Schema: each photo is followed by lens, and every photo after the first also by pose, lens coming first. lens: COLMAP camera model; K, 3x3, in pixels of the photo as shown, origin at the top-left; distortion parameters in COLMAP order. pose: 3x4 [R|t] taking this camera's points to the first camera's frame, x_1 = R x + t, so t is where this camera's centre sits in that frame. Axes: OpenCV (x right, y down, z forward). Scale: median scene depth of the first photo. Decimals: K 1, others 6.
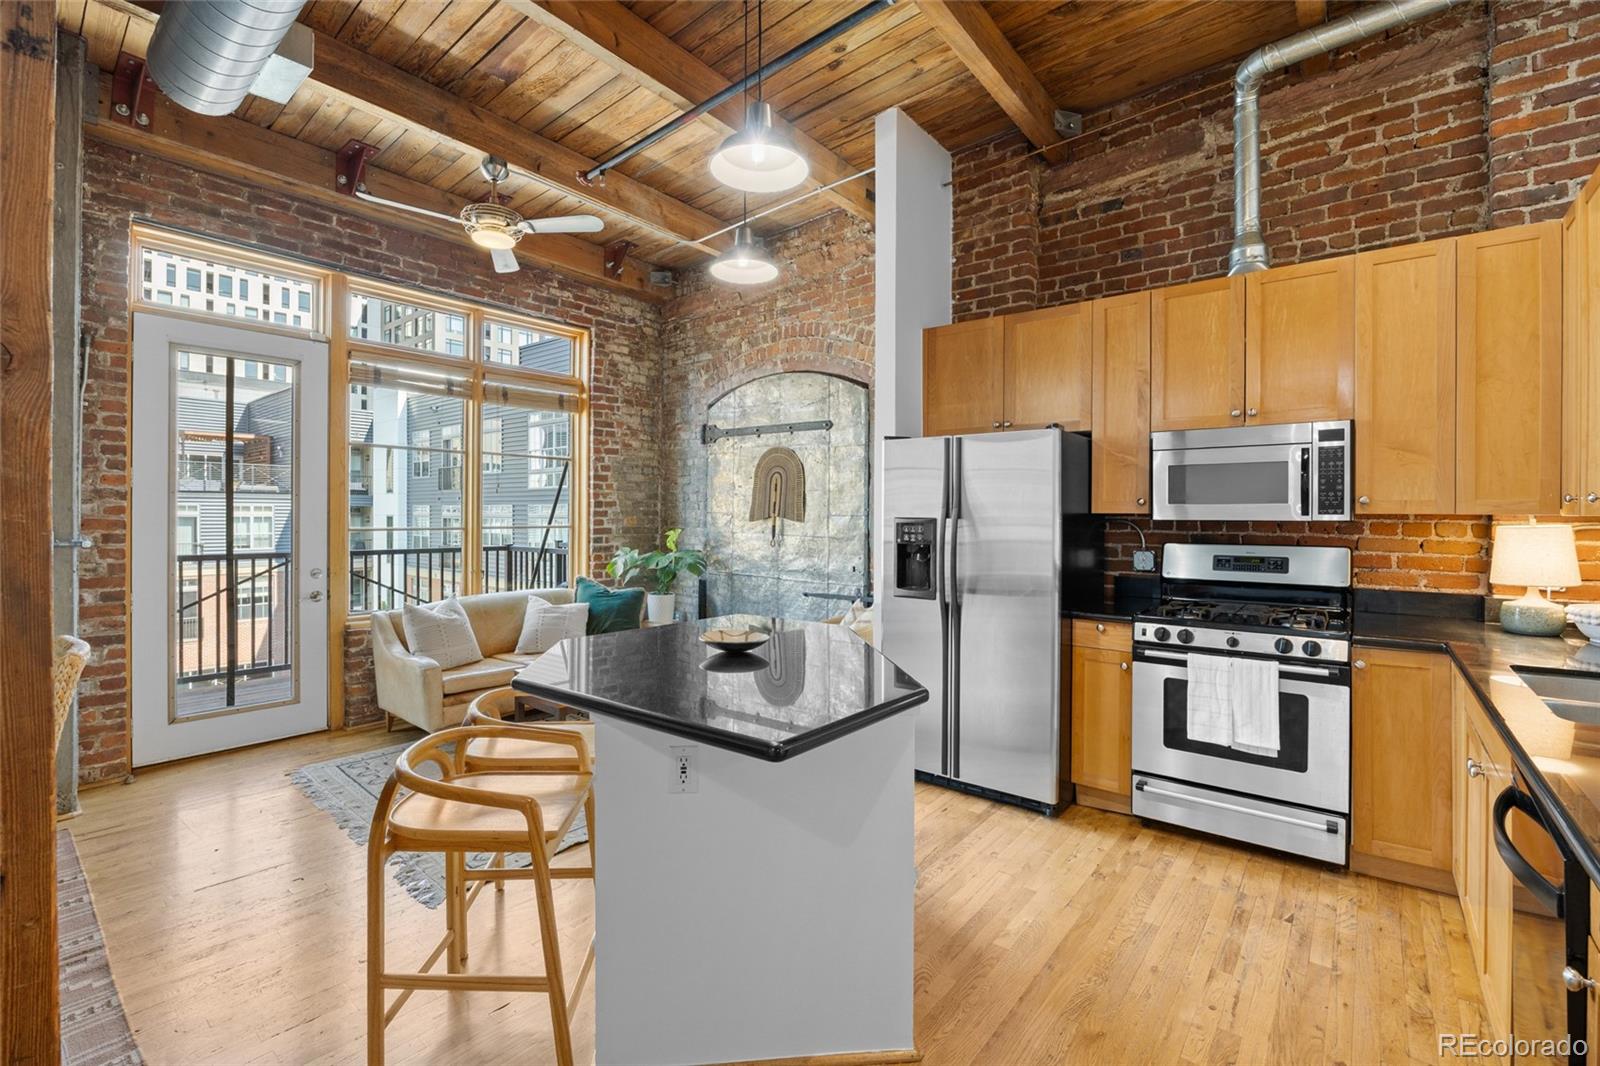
lens RADIAL K [[717.8, 0, 796.8], [0, 717.8, 515.7], [0, 0, 1]] dist [-0.011944, 0.001269]
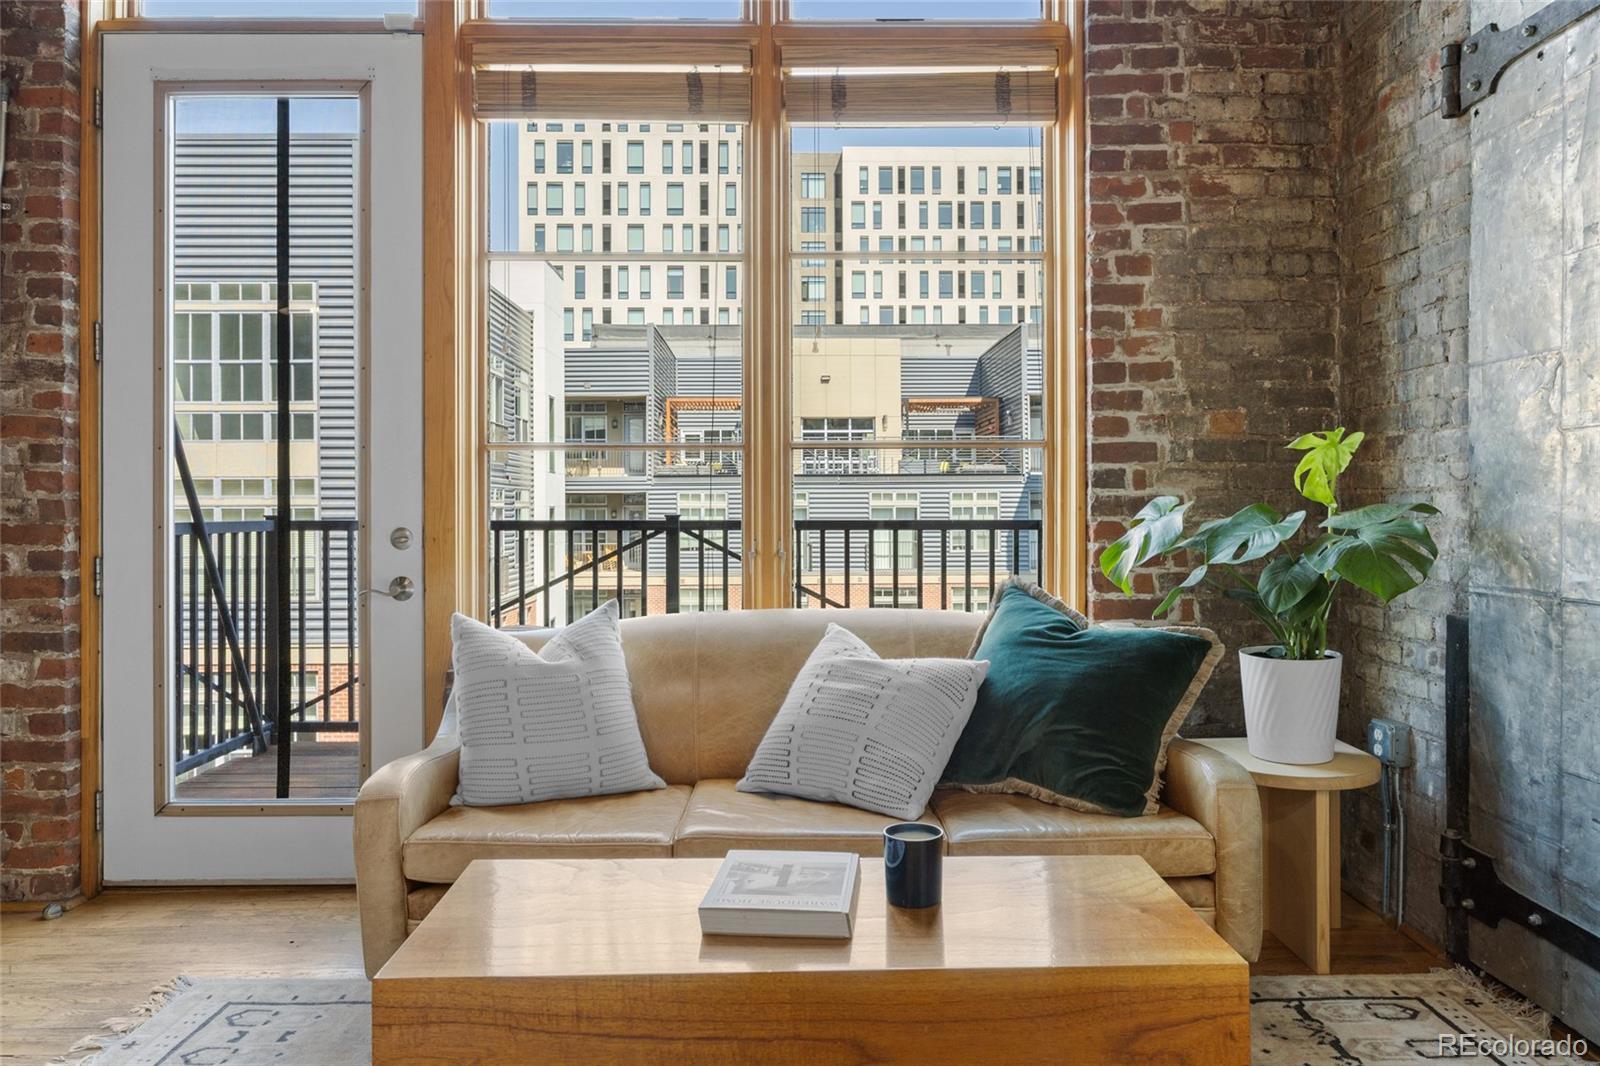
lens RADIAL K [[1121.2, 0, 806.9], [0, 1121.2, 511.8], [0, 0, 1]] dist [0.000086, -0.004124]
pose [[0.653181, -0.006954, -0.757170, 0.047287], [0.006552, 0.999972, -0.003532, 0.077877], [0.757174, -0.002654, 0.653208, 0.828122]]
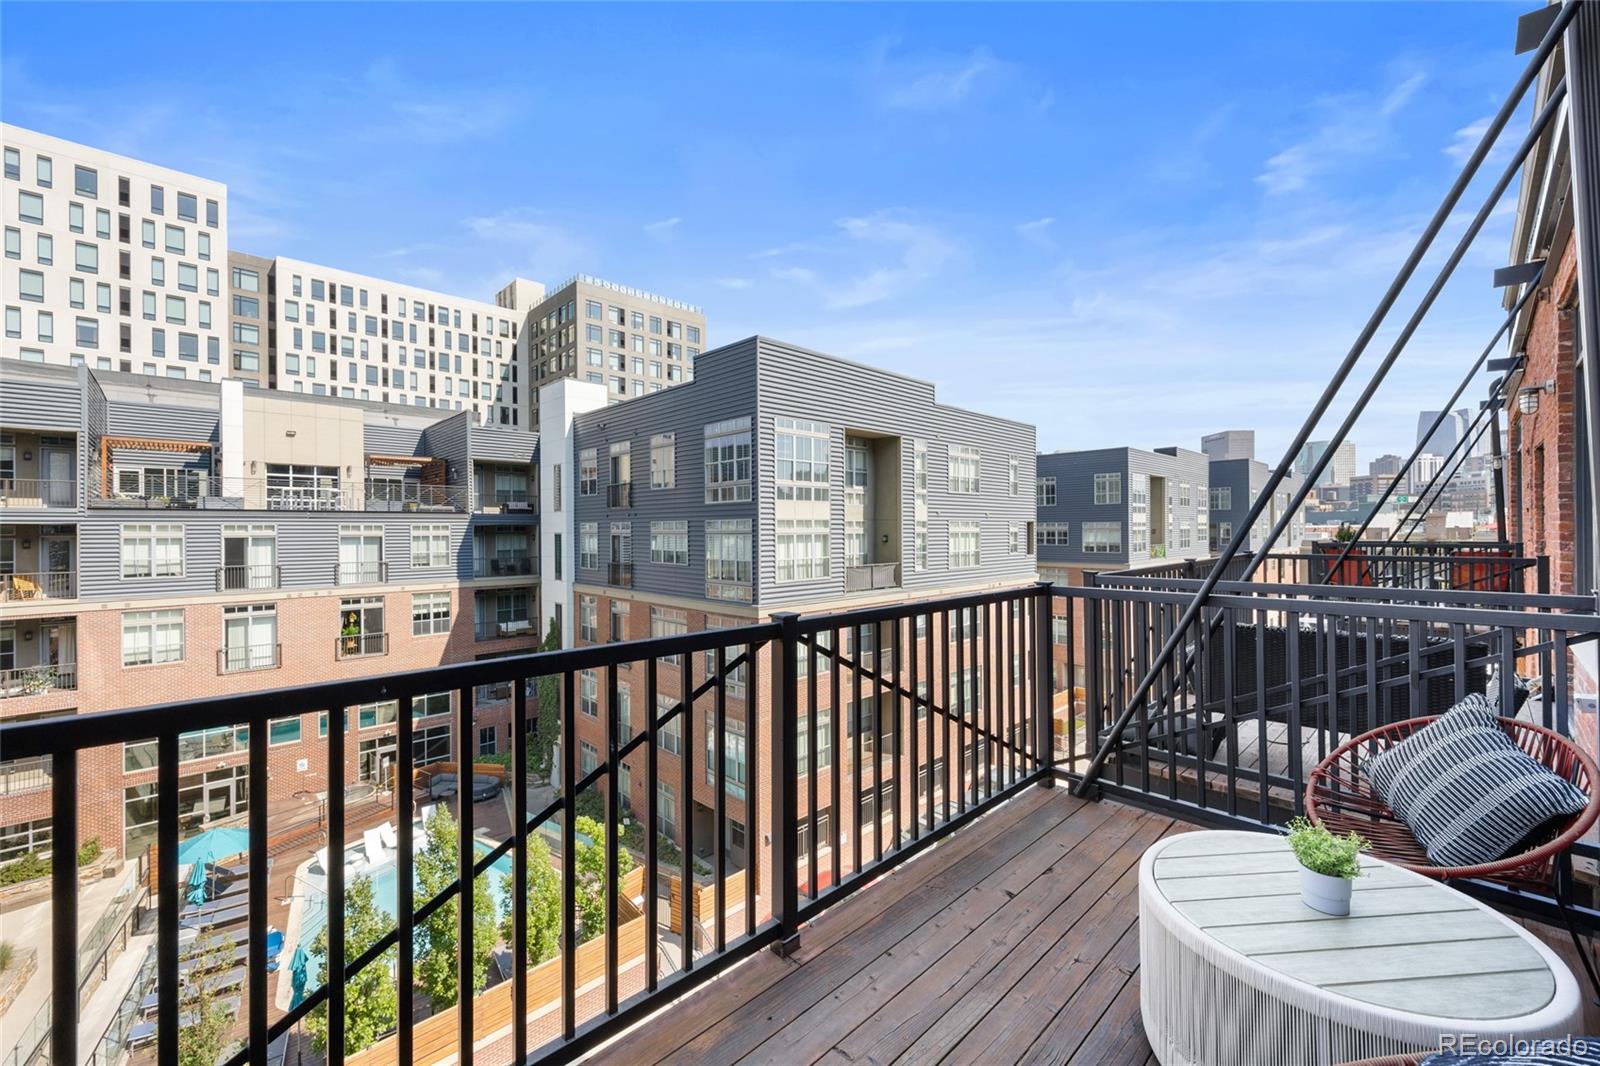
lens RADIAL K [[629.8, 0, 801.7], [0, 629.8, 531.7], [0, 0, 1]] dist [0.000849, -0.000764]
pose [[0.994830, -0.011178, -0.100933, -1.038133], [0.011422, 0.999933, 0.001838, 0.003715], [0.100906, -0.002982, 0.994891, 1.071333]]
